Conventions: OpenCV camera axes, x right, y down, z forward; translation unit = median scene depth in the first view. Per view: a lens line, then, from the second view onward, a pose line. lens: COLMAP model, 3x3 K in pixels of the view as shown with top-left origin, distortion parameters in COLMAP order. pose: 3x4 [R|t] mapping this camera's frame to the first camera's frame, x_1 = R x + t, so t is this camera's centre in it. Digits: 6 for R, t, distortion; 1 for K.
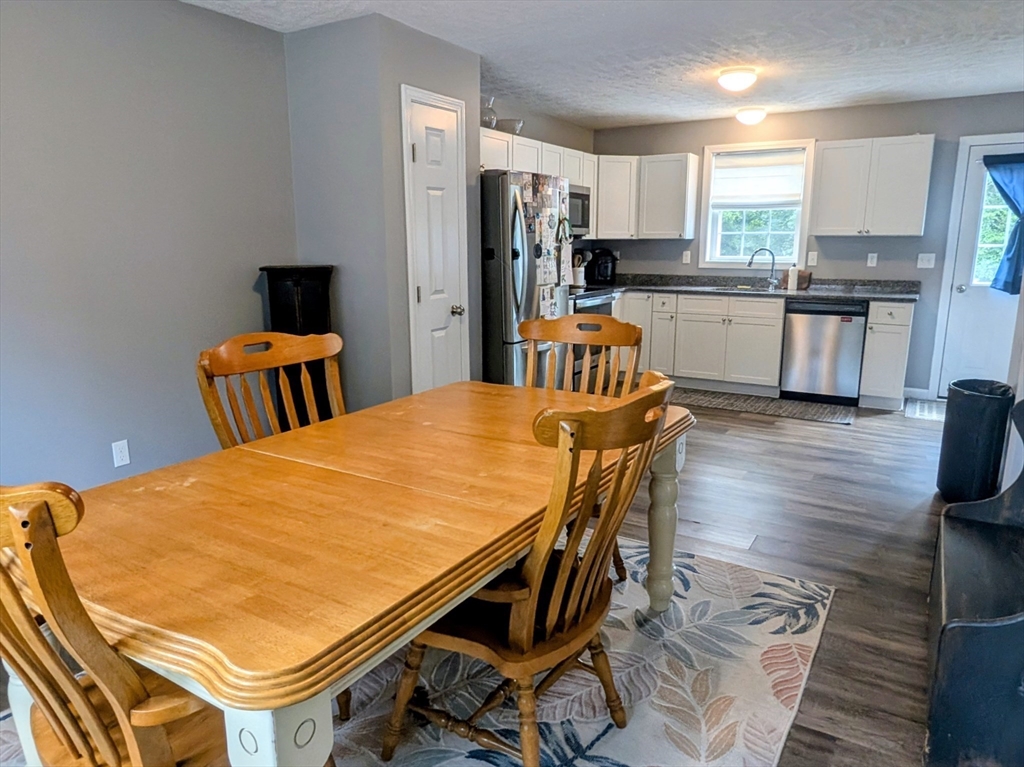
lens RADIAL K [[670.4, 0, 512.0], [0, 670.4, 383.5], [0, 0, 1]] dist [-0.005020, 0.002077]
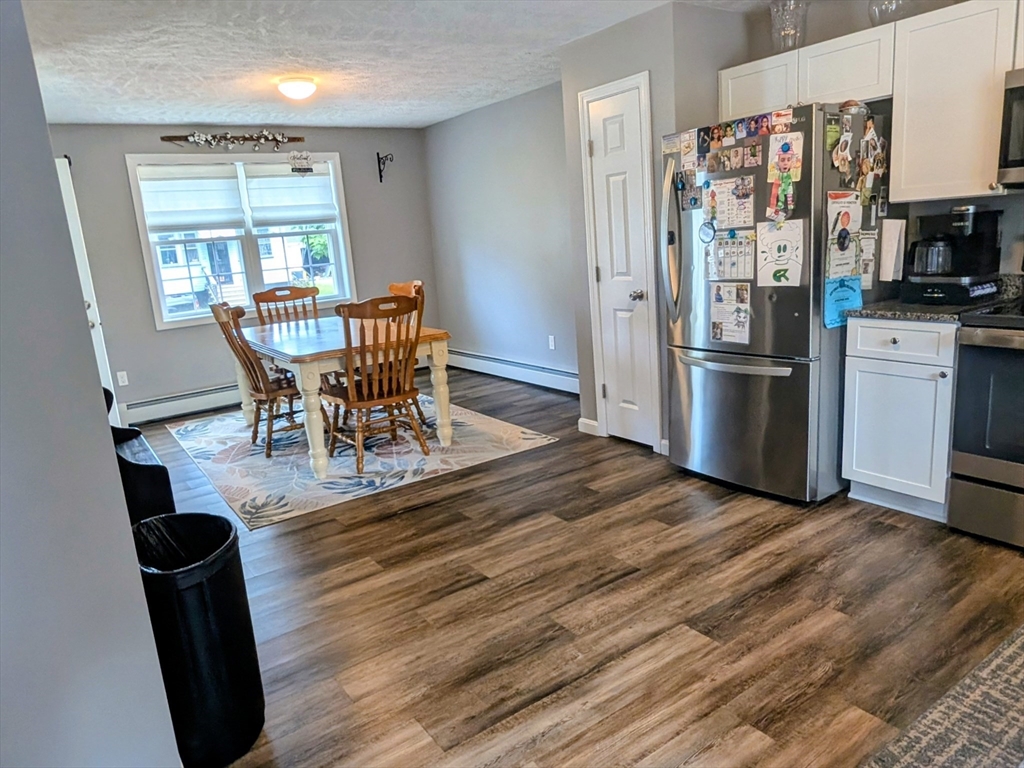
lens RADIAL K [[696.6, 0, 512.0], [0, 696.6, 384.0], [0, 0, 1]] dist [-0.000368, 0.002484]
pose [[-0.390112, 0.234832, -0.890318, 0.819683], [-0.115834, 0.946732, 0.300467, -0.240559], [0.913452, 0.220344, -0.342130, 1.078889]]
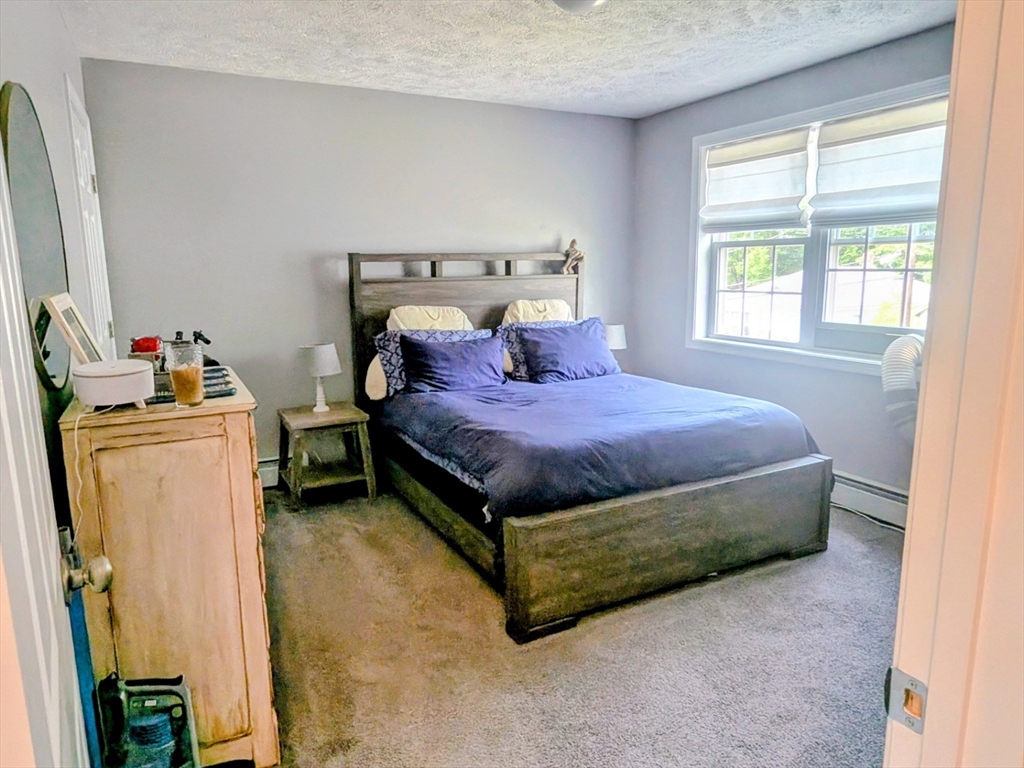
lens RADIAL K [[670.4, 0, 512.0], [0, 670.4, 384.0], [0, 0, 1]] dist [-0.005020, 0.002077]
pose [[-0.862698, -0.073402, 0.500365, -0.376840], [0.124974, 0.927780, 0.351575, -0.219238], [-0.490035, 0.365836, -0.791220, 0.987191]]
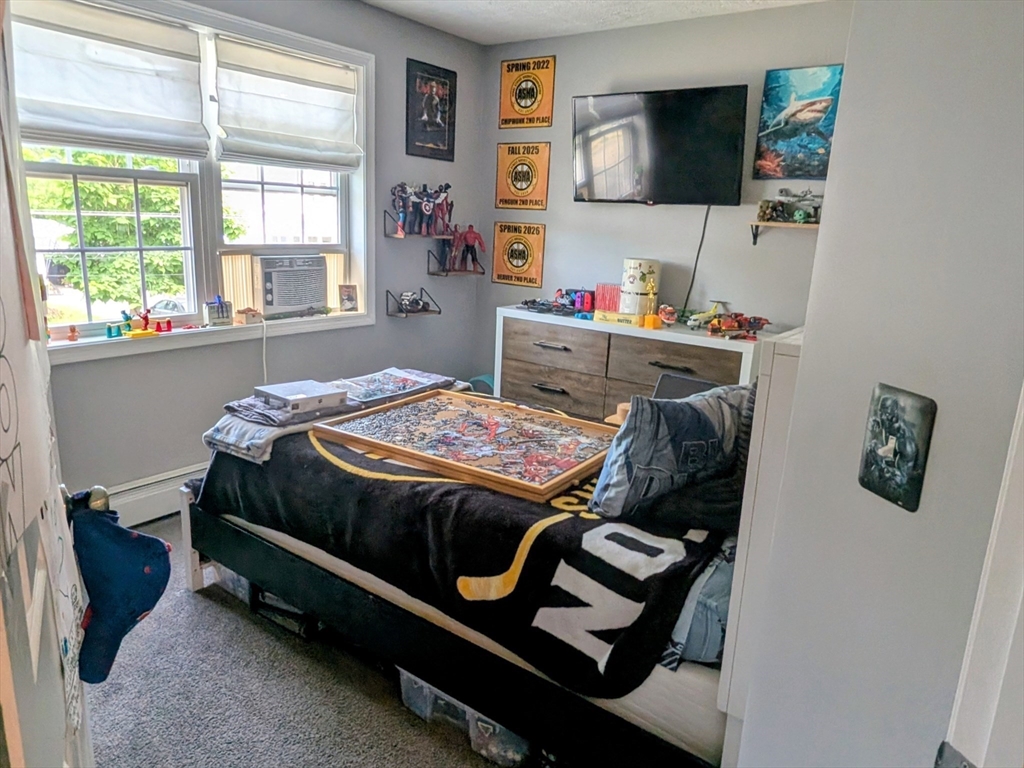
lens RADIAL K [[670.4, 0, 512.0], [0, 670.4, 384.0], [0, 0, 1]] dist [-0.005020, 0.002077]
pose [[-0.065479, 0.254471, -0.964861, 0.446620], [-0.250301, 0.931833, 0.262747, -0.105932], [0.965951, 0.258710, 0.002679, 0.436158]]
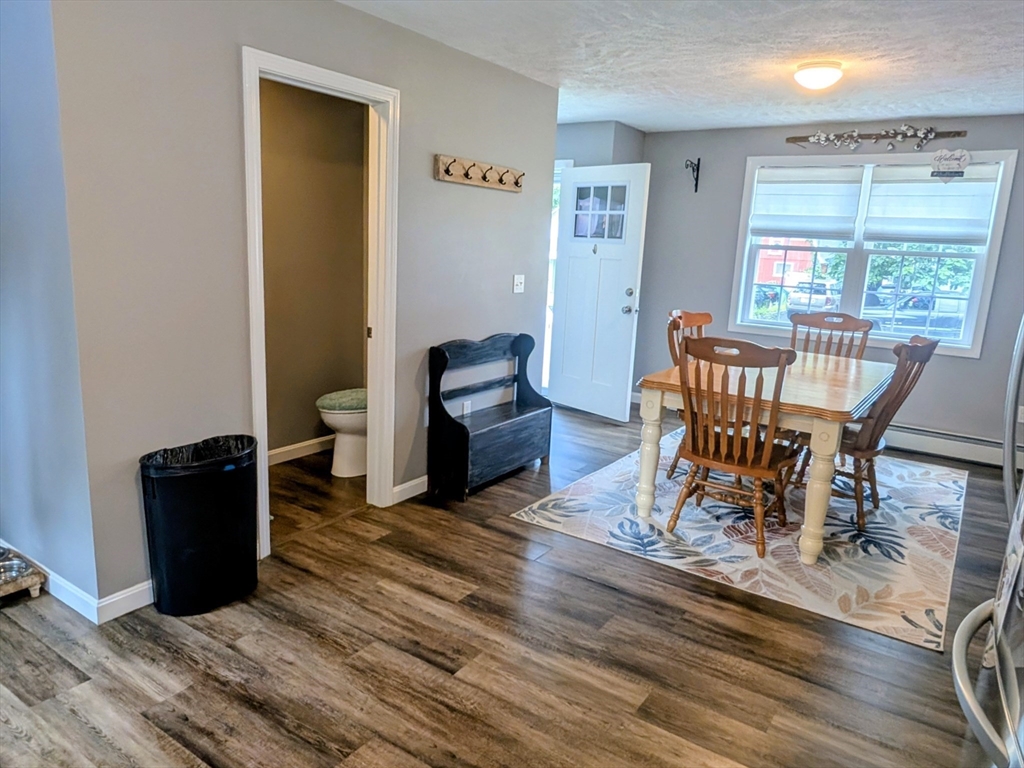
lens RADIAL K [[698.8, 0, 518.9], [0, 698.8, 387.5], [0, 0, 1]] dist [-0.004510, -0.000750]
pose [[-0.998344, -0.049327, 0.029589, 0.255592], [-0.033085, 0.913223, 0.406115, -0.292443], [-0.047054, 0.404464, -0.913343, 1.271120]]
